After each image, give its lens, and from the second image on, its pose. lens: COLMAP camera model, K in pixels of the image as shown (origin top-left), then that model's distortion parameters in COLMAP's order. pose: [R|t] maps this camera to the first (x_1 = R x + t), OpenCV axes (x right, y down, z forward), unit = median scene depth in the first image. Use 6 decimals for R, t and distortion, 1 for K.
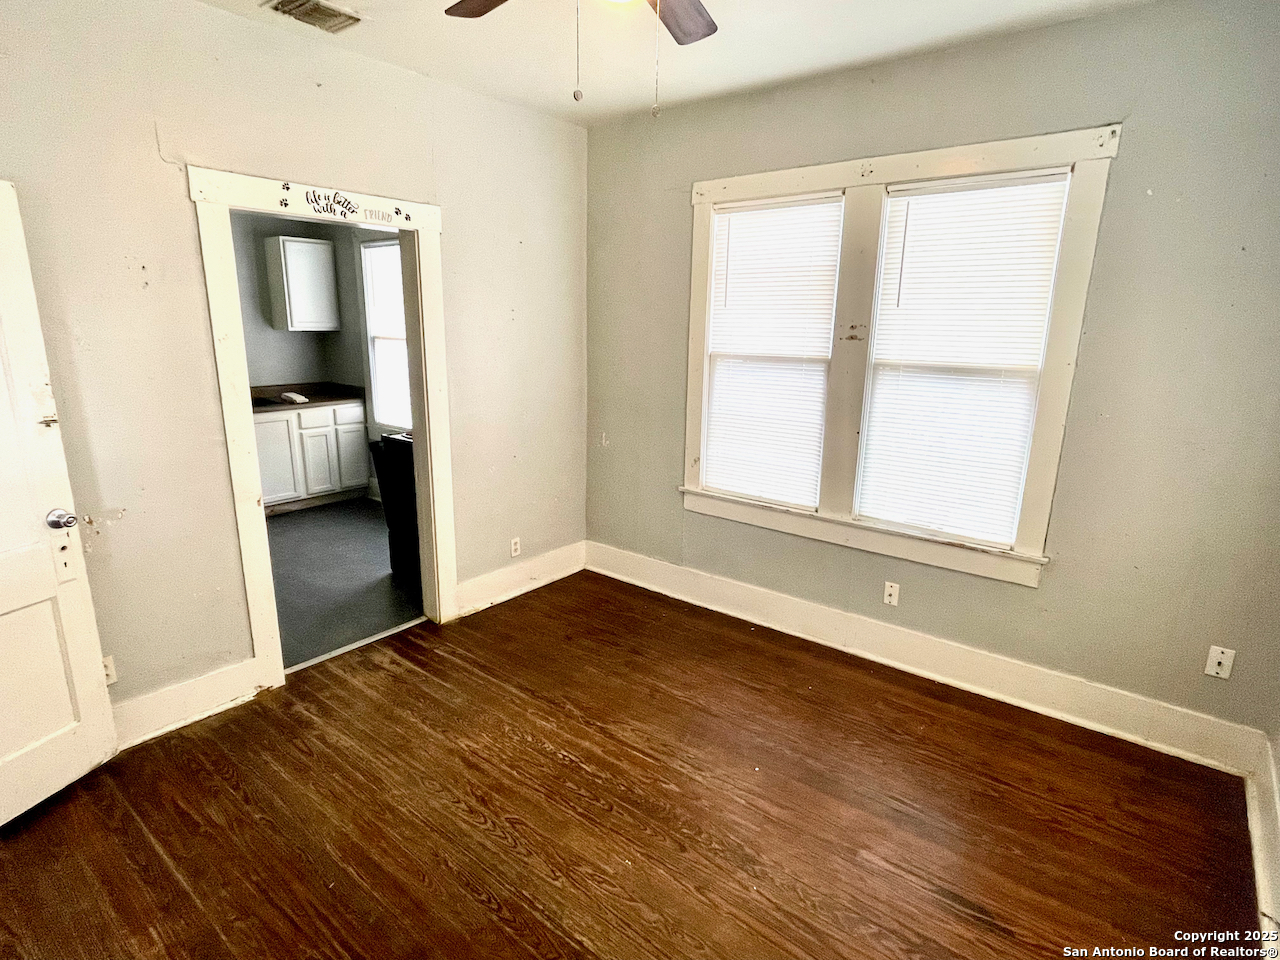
lens RADIAL K [[671.9, 0, 633.4], [0, 671.9, 482.9], [0, 0, 1]] dist [-0.003240, 0.000479]
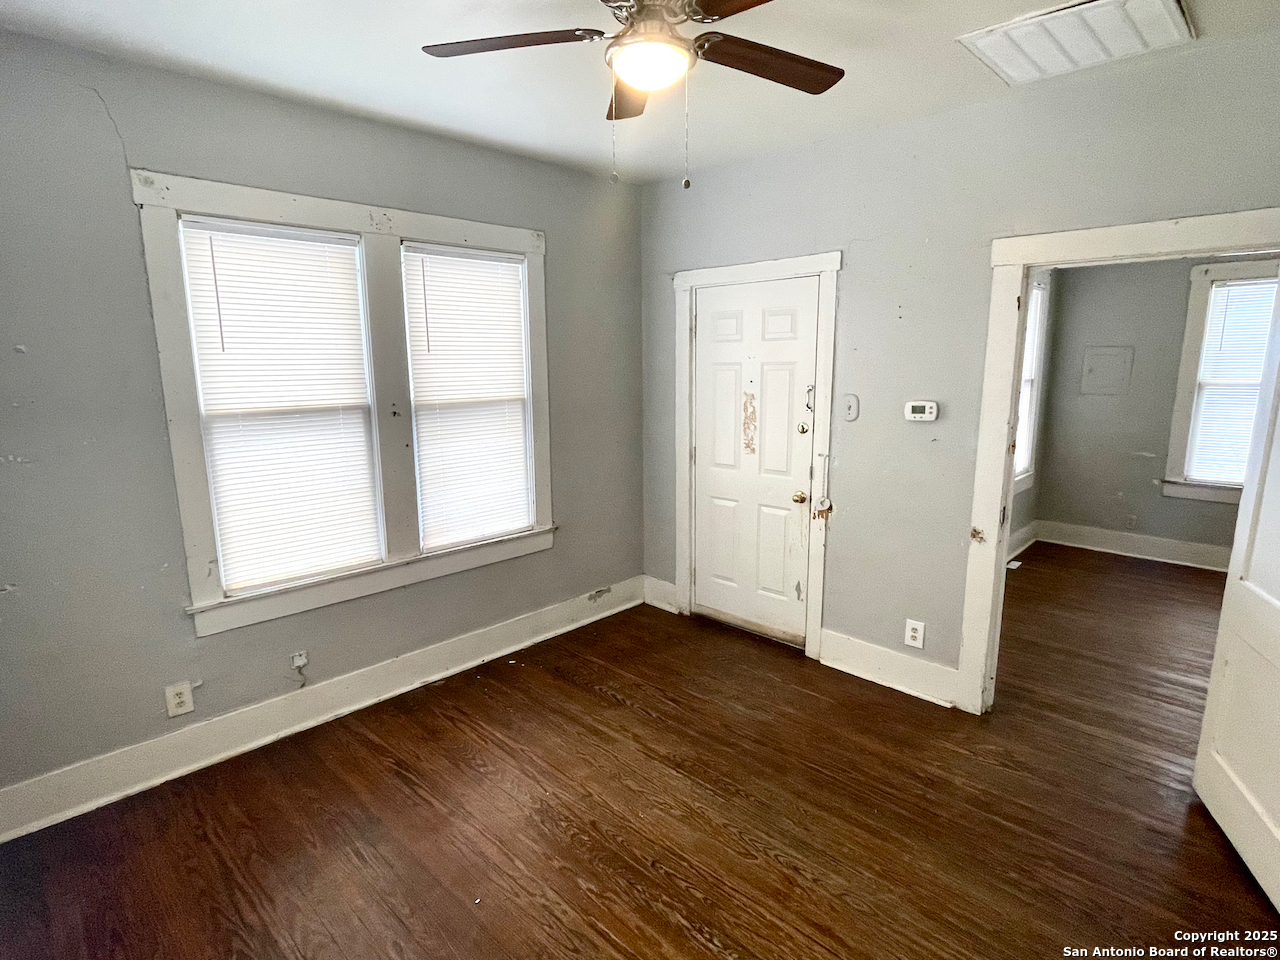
lens RADIAL K [[671.9, 0, 629.3], [0, 671.9, 483.8], [0, 0, 1]] dist [-0.003240, 0.000479]
pose [[-0.994724, -0.028195, 0.098633, -0.062699], [0.014952, 0.911370, 0.411316, -0.336505], [-0.101488, 0.410621, -0.906140, 1.315356]]
